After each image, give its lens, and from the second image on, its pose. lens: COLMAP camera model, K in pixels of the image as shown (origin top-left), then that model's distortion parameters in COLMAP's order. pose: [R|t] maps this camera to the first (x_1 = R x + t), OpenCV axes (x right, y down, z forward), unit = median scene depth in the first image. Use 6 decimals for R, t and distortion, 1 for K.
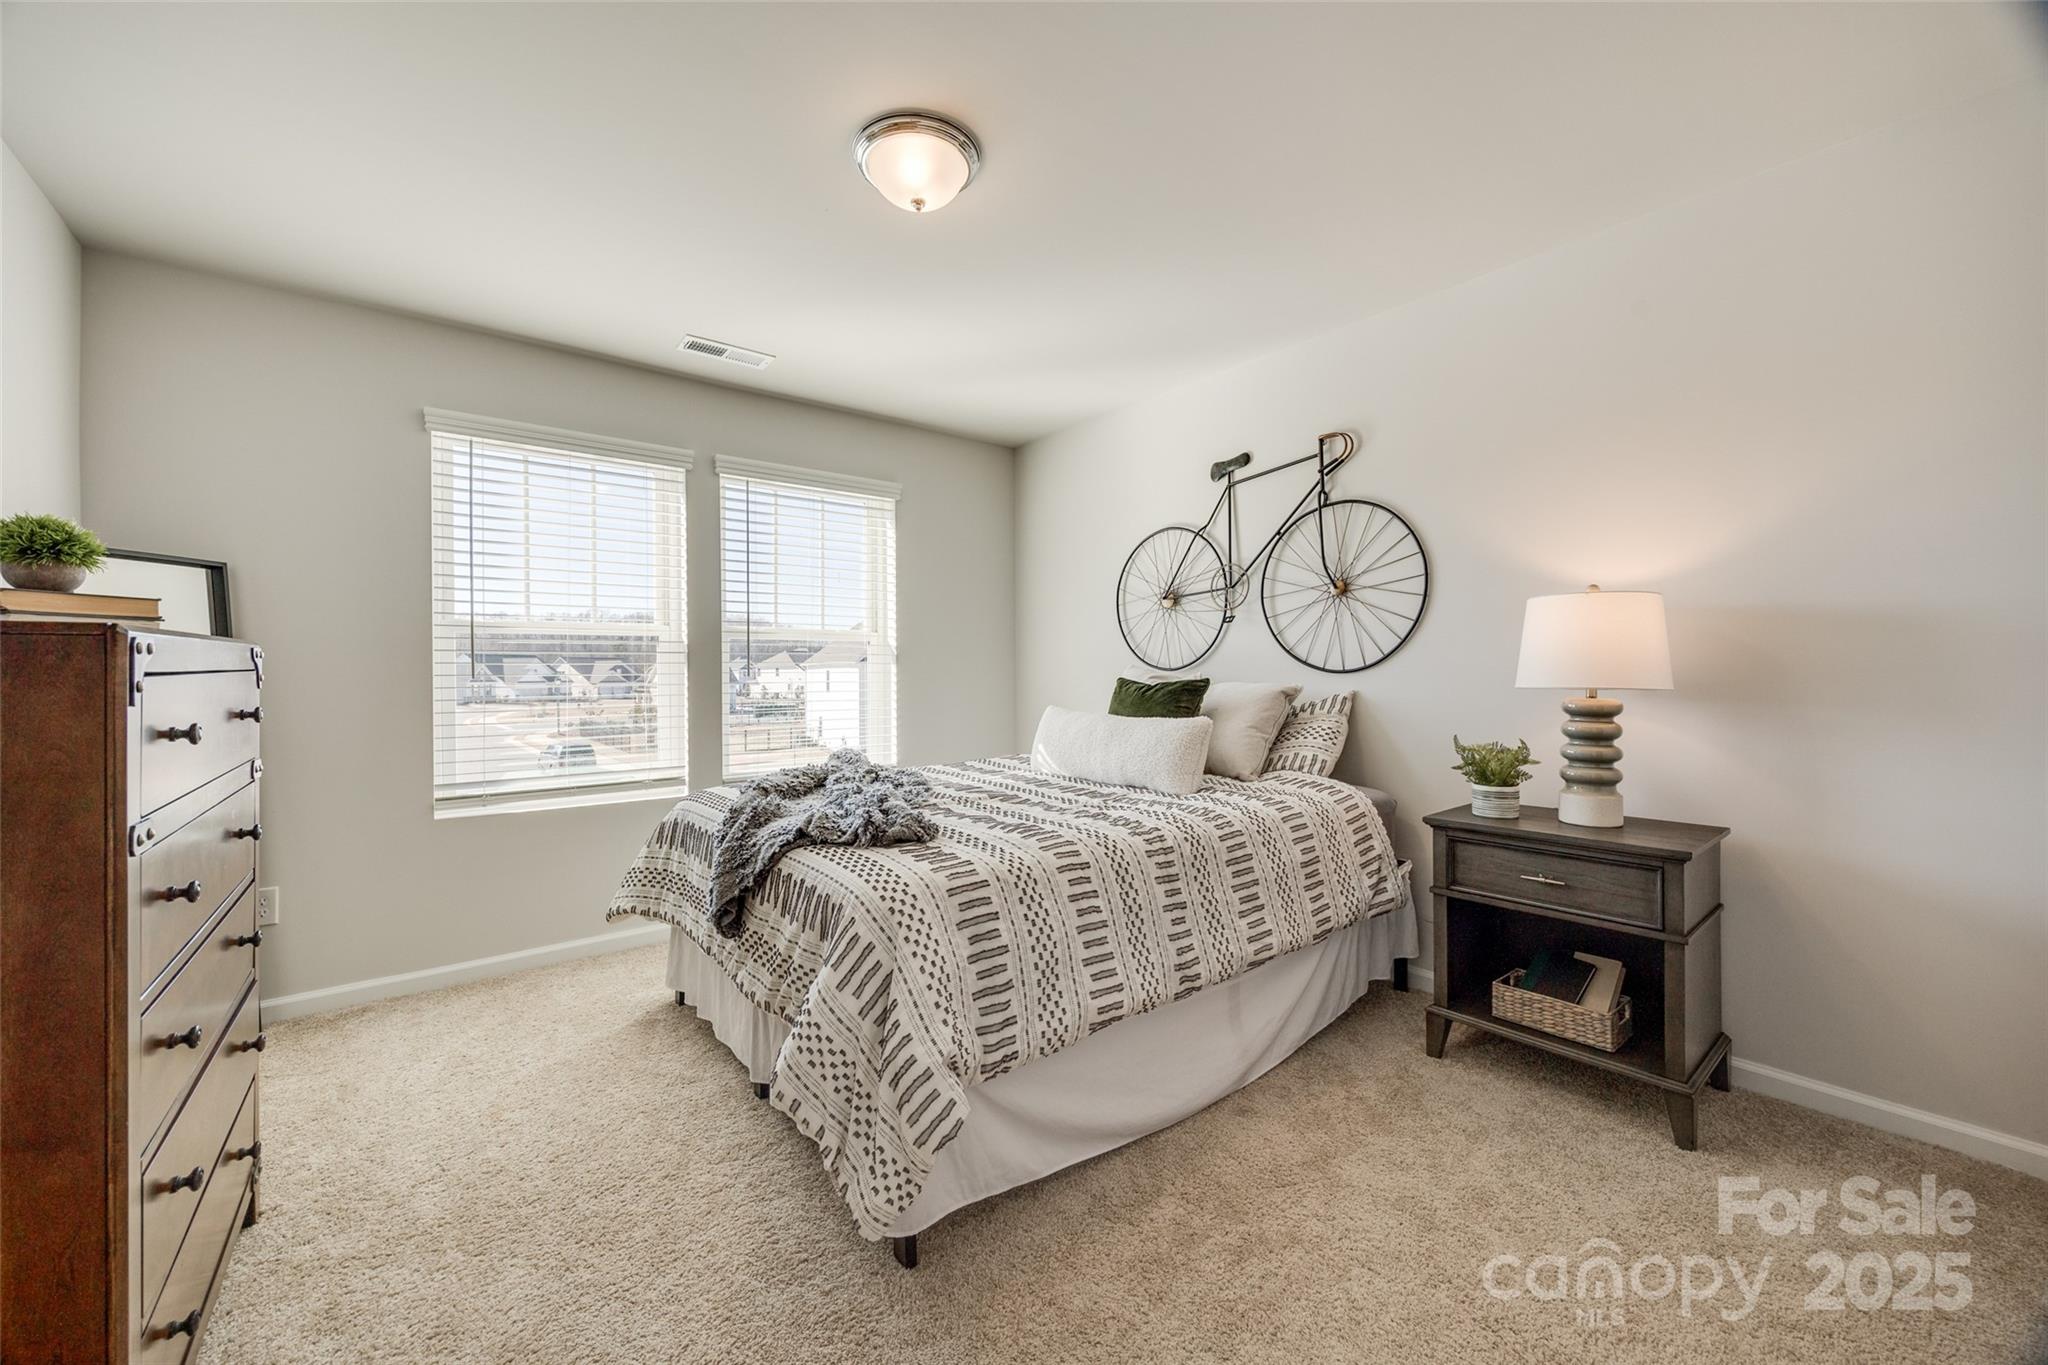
lens RADIAL K [[783.8, 0, 1024.3], [0, 783.8, 672.1], [0, 0, 1]] dist [-0.003673, 0.000346]
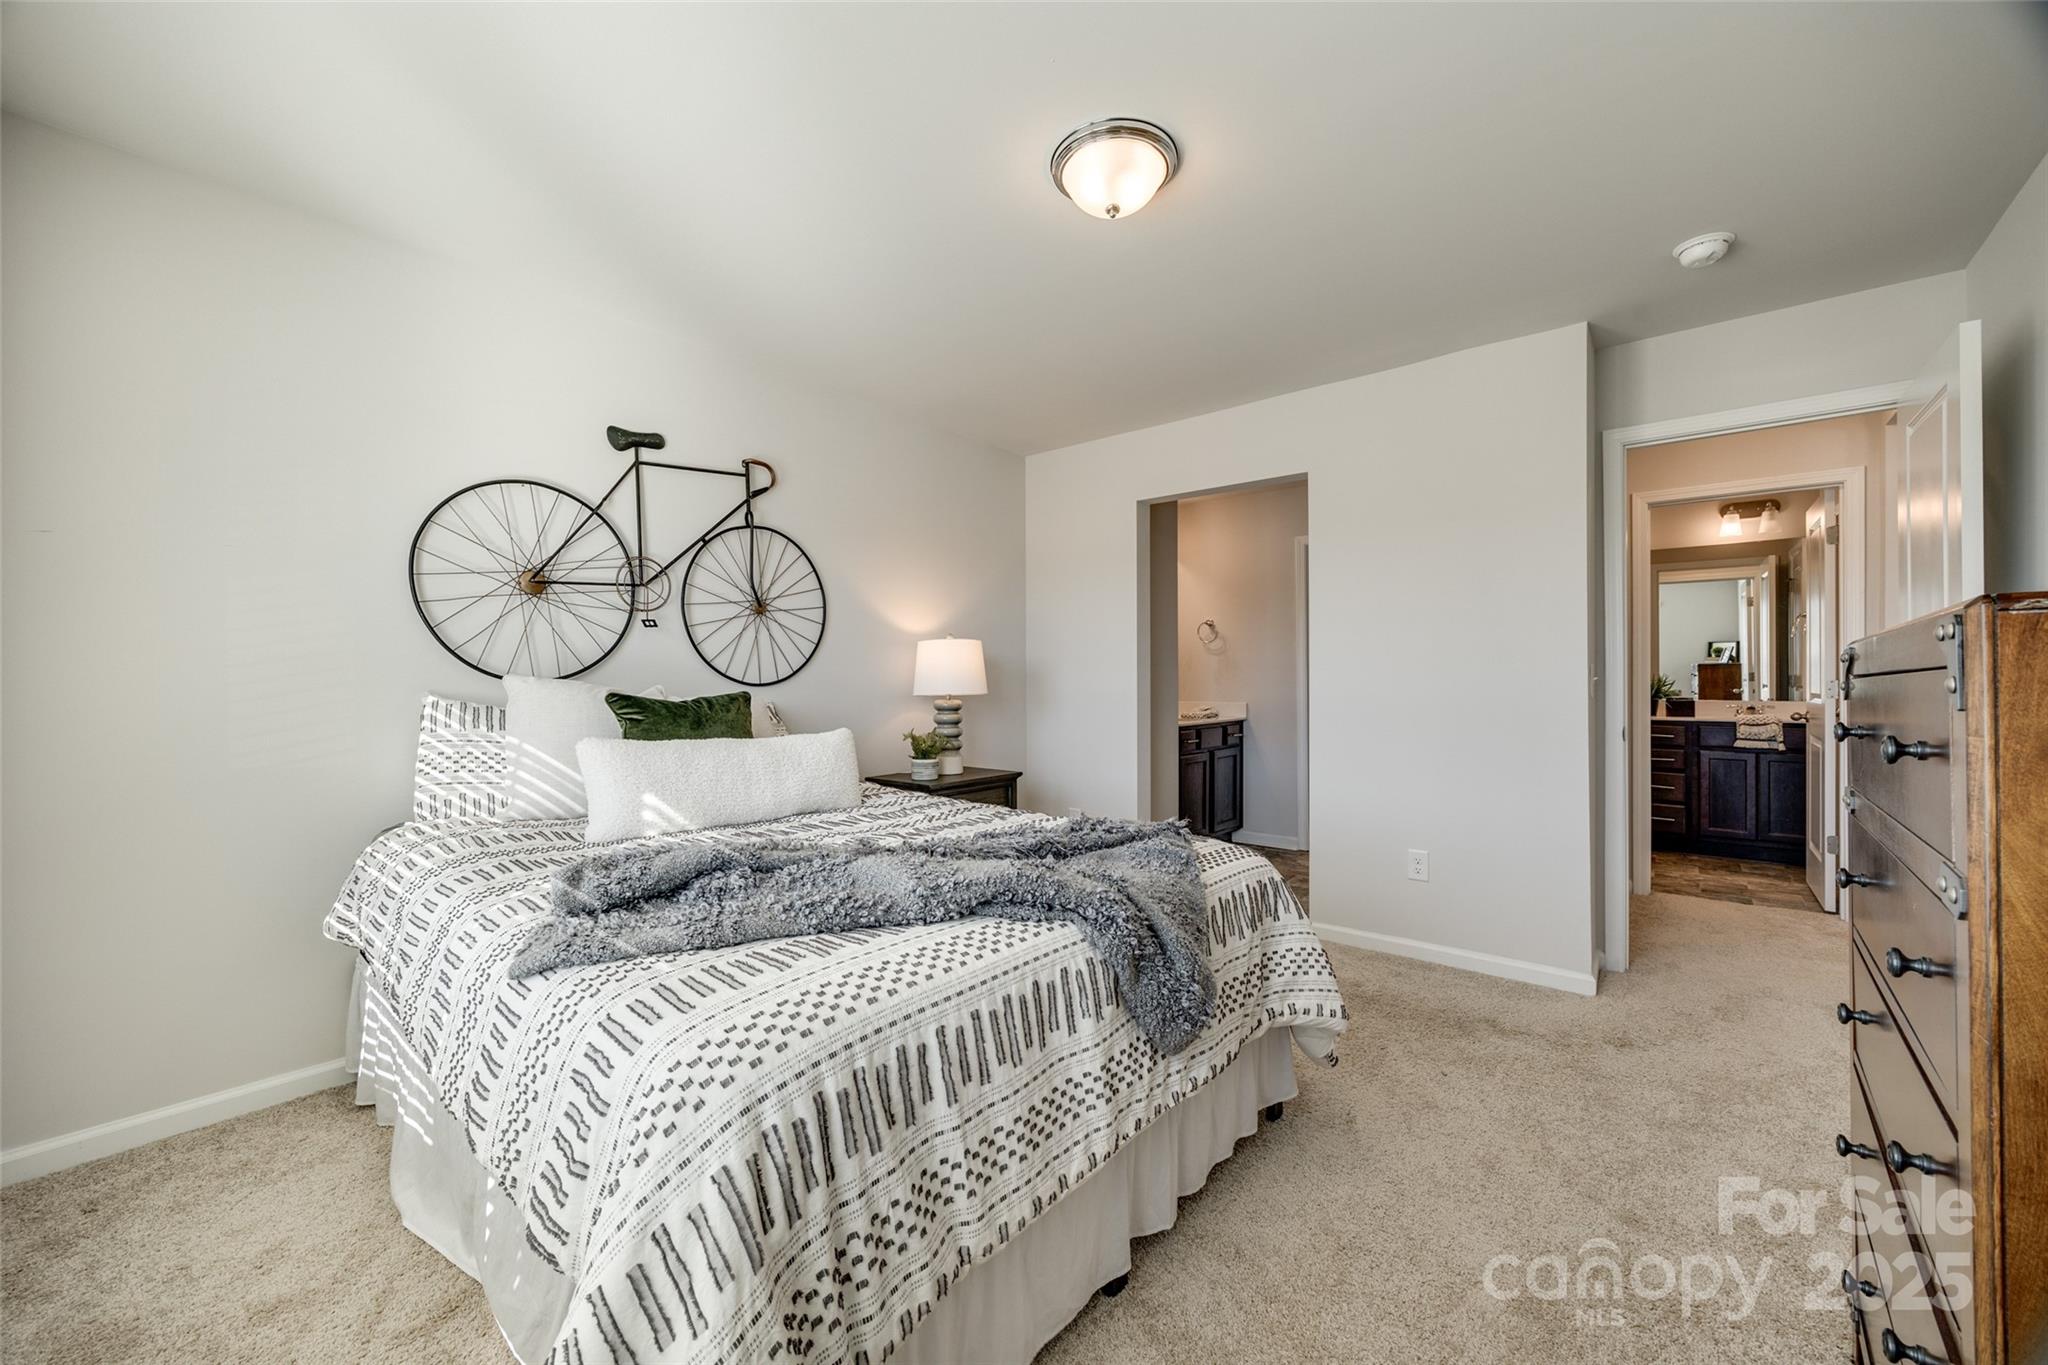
lens RADIAL K [[783.8, 0, 1020.8], [0, 783.8, 681.4], [0, 0, 1]] dist [-0.003673, 0.000346]
pose [[-0.189377, 0.003101, 0.981900, -0.686686], [0.004740, 0.999986, -0.002244, -0.001897], [-0.981893, 0.004229, -0.189389, 0.818693]]
